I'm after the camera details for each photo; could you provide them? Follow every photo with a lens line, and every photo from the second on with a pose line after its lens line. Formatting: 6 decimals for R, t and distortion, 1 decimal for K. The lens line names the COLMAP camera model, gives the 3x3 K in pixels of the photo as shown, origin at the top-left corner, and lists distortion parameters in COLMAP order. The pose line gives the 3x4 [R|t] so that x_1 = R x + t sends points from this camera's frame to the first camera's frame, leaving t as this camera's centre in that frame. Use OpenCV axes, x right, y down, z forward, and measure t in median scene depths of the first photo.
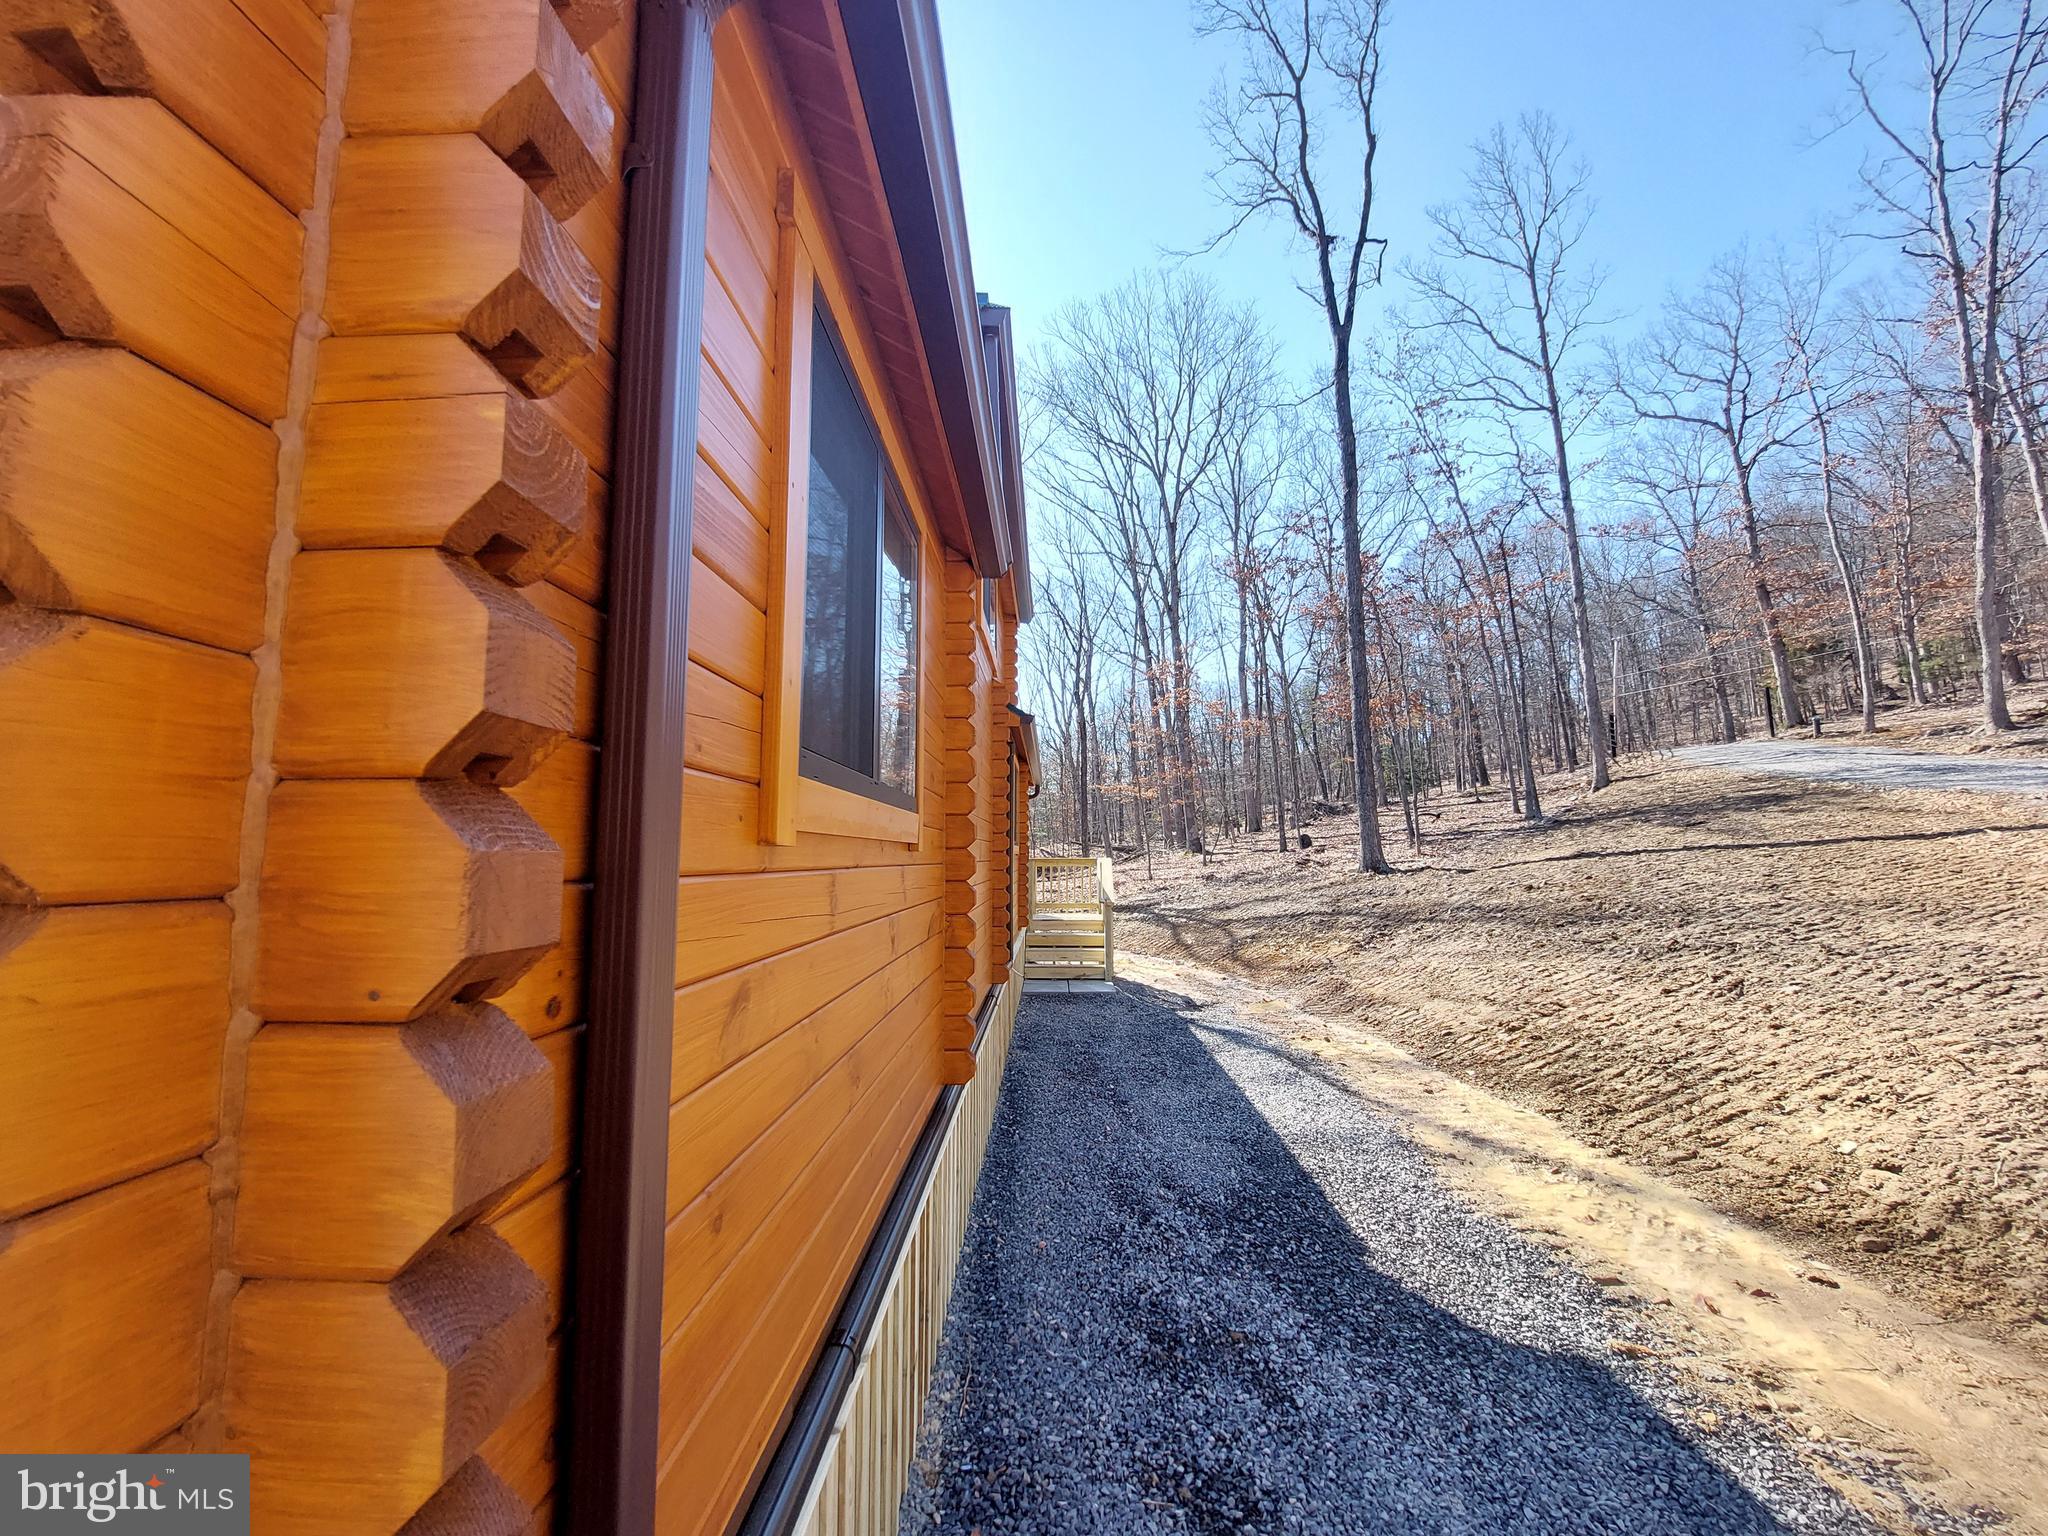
lens RADIAL K [[834.1, 0, 1024.0], [0, 834.1, 768.0], [0, 0, 1]] dist [-0.001839, -0.000003]
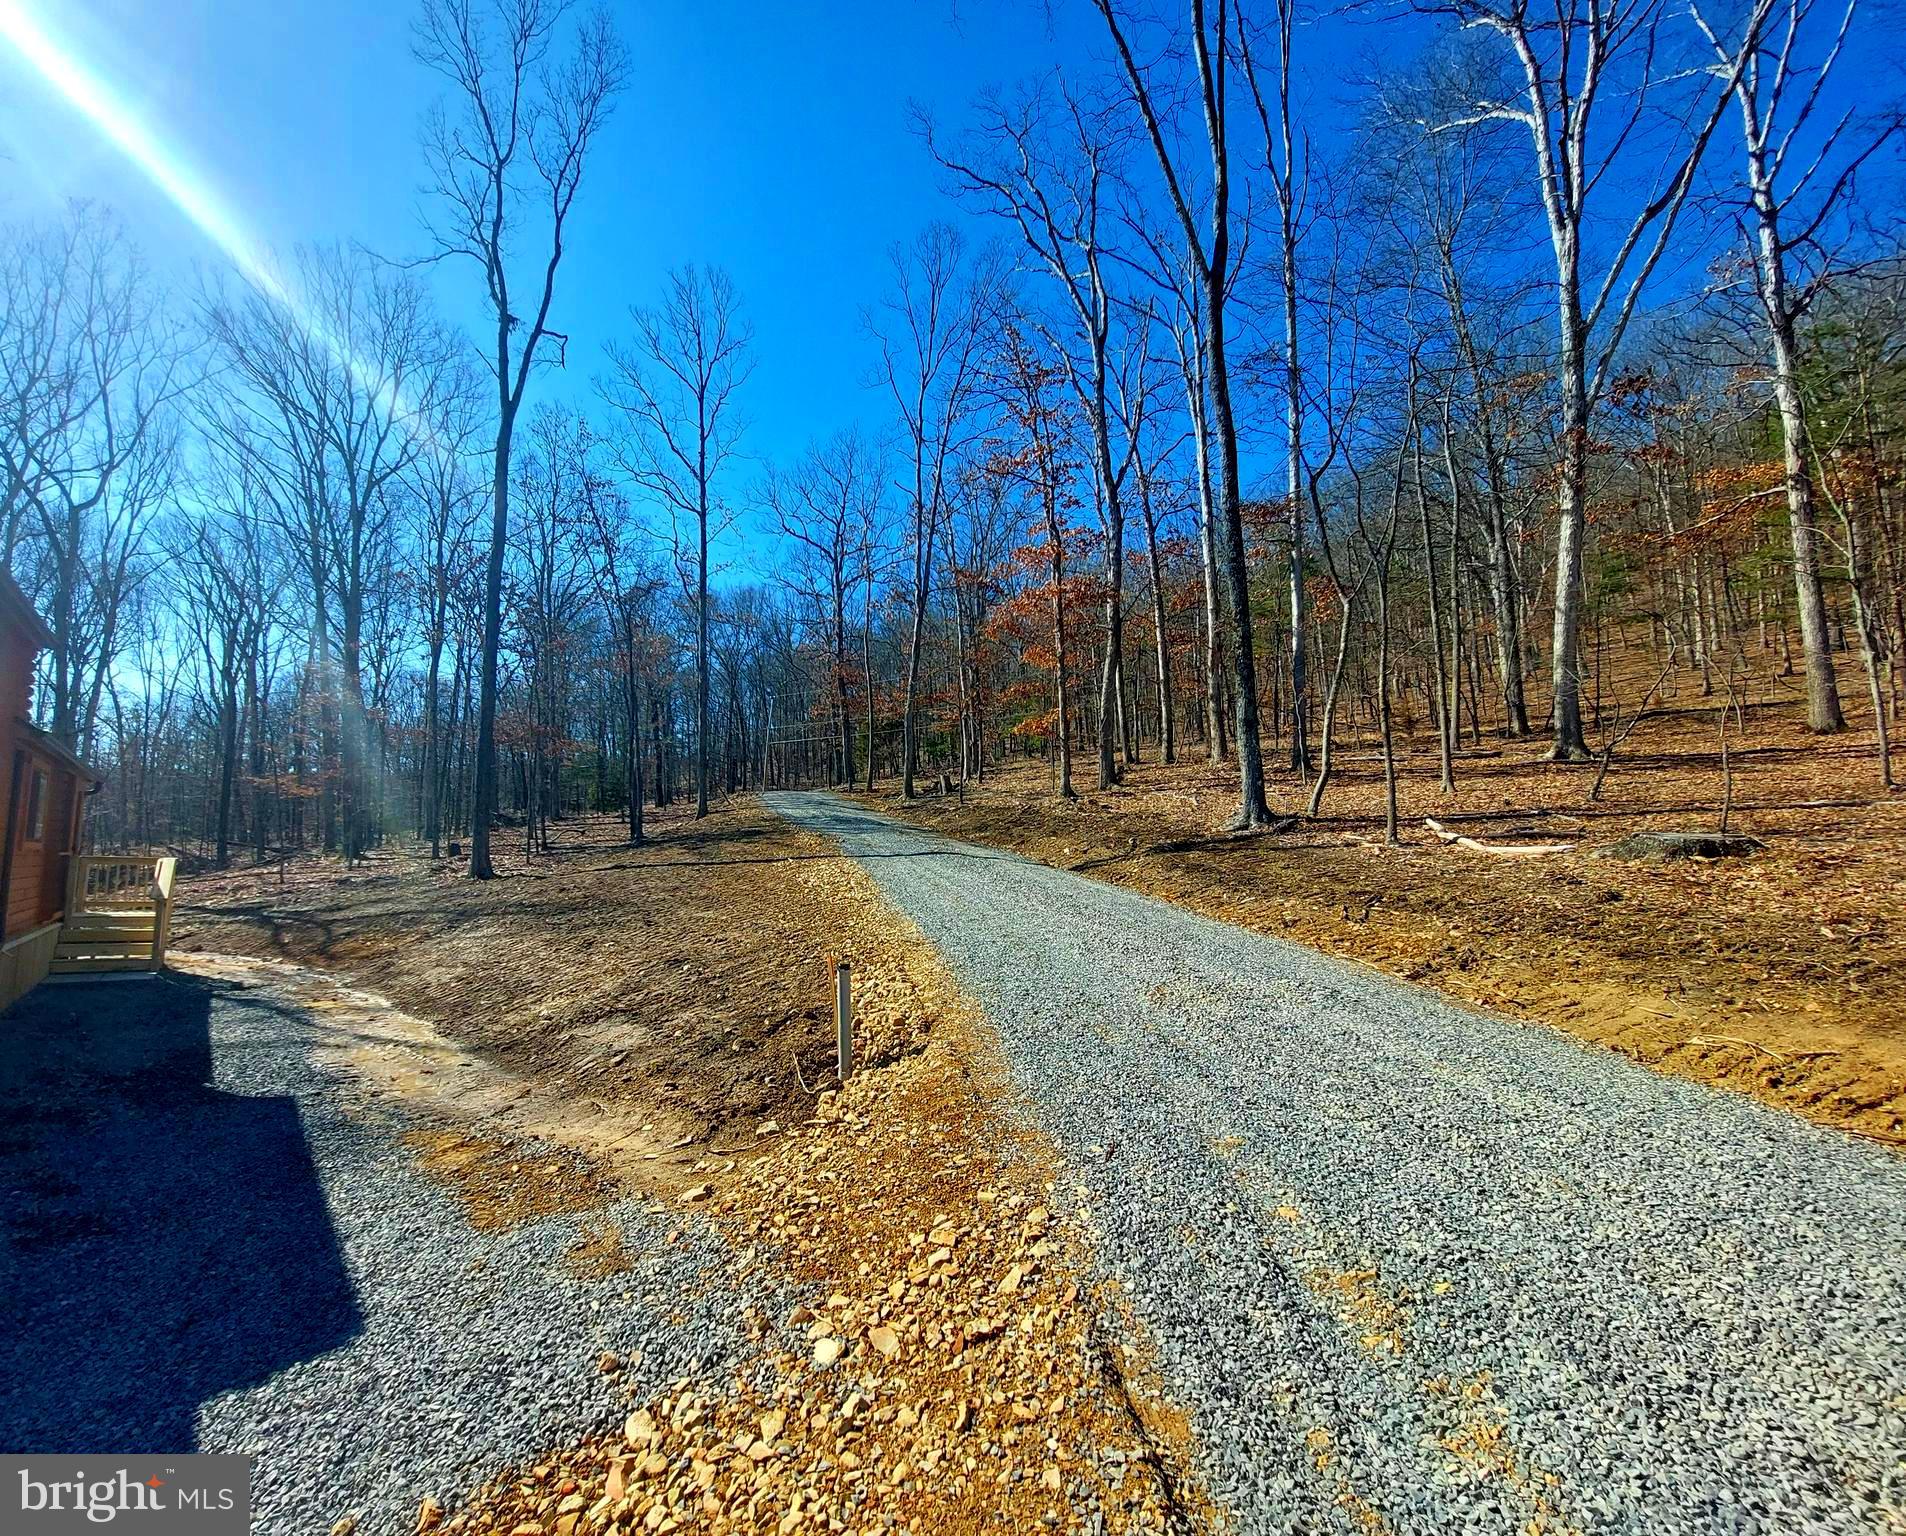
lens RADIAL K [[874.4, 0, 879.8], [0, 874.4, 798.6], [0, 0, 1]] dist [0.003405, -0.013962]
pose [[0.777333, 0.075427, 0.624552, 0.066096], [-0.092119, 0.995732, -0.005600, -0.027583], [-0.622309, -0.053180, 0.780963, -0.266145]]
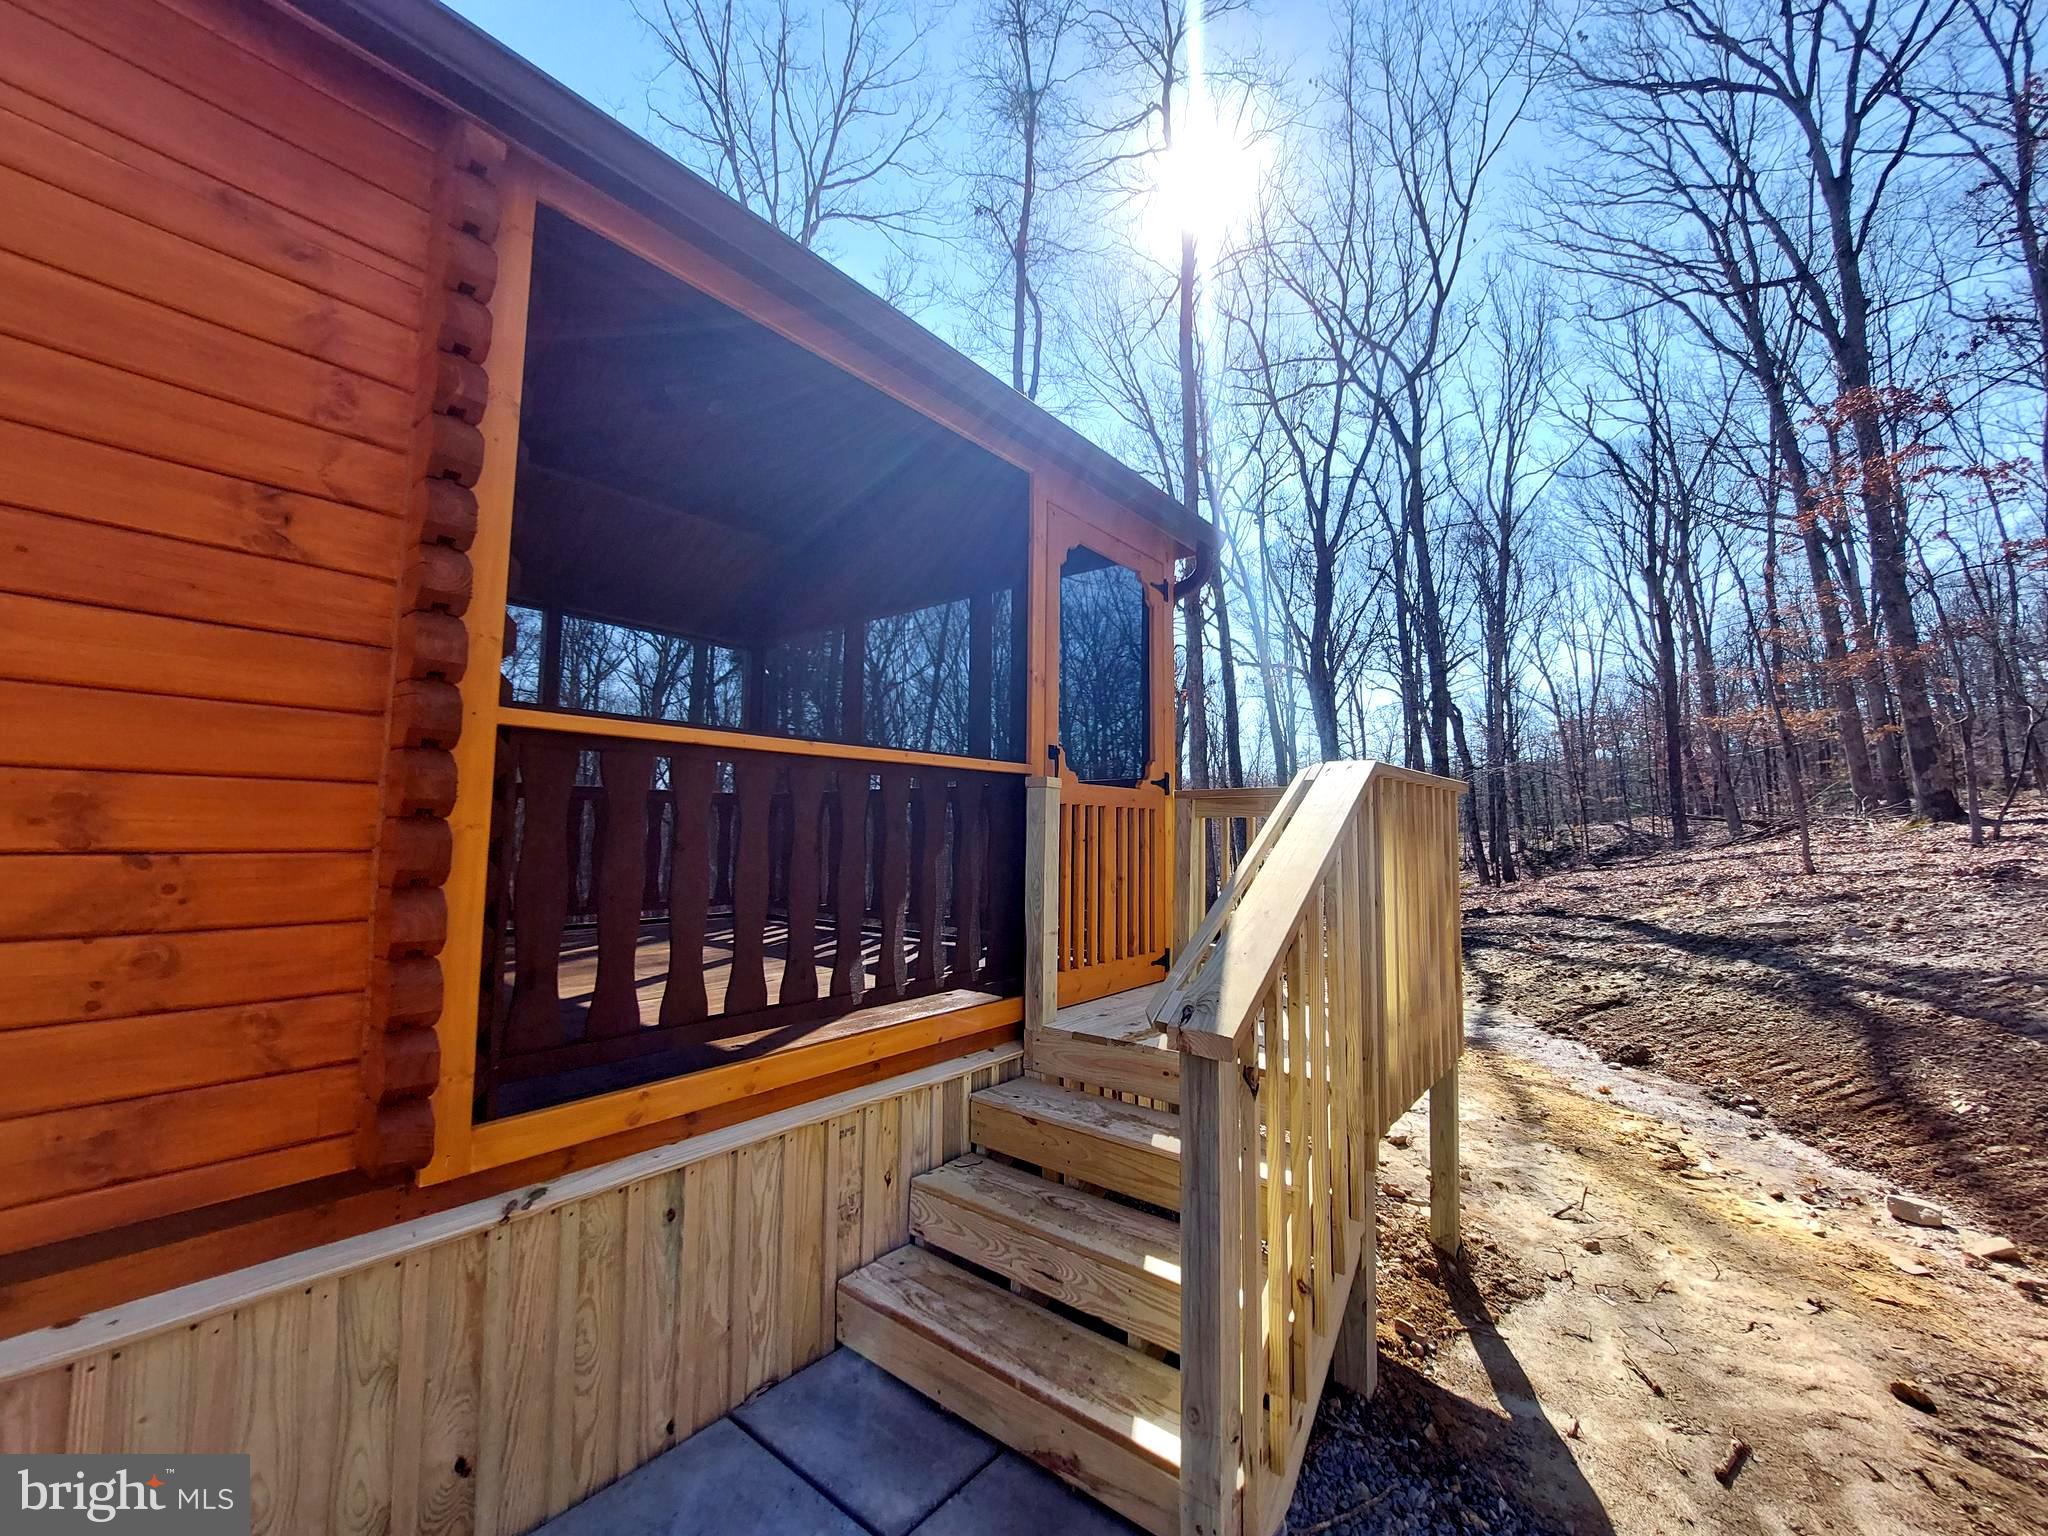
lens RADIAL K [[795.5, 0, 1068.9], [0, 795.5, 768.3], [0, 0, 1]] dist [-0.011783, 0.000086]
pose [[0.810361, -0.041230, -0.584479, 0.097728], [0.051025, 0.998697, 0.000296, 0.068887], [0.583706, -0.030063, 0.811409, 0.524292]]
